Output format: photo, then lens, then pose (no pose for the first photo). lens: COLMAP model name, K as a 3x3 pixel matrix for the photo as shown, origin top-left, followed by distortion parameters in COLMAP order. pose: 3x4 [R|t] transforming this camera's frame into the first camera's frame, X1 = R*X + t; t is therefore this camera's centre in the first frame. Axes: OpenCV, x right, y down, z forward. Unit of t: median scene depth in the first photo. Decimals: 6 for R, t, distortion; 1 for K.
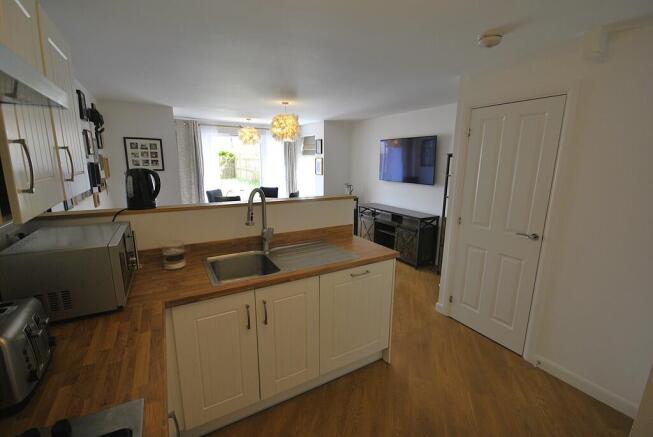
lens RADIAL K [[286.4, 0, 326.3], [0, 286.4, 217.7], [0, 0, 1]] dist [0.001314, -0.000195]
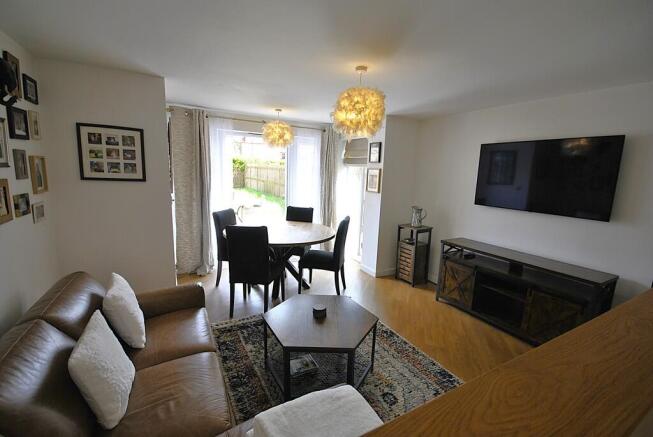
lens RADIAL K [[286.4, 0, 327.1], [0, 286.4, 217.0], [0, 0, 1]] dist [0.001314, -0.000195]
pose [[0.999395, 0.032372, -0.012735, -0.139083], [-0.032856, 0.998667, -0.039820, -0.062833], [0.011429, 0.040214, 0.999126, 0.325657]]
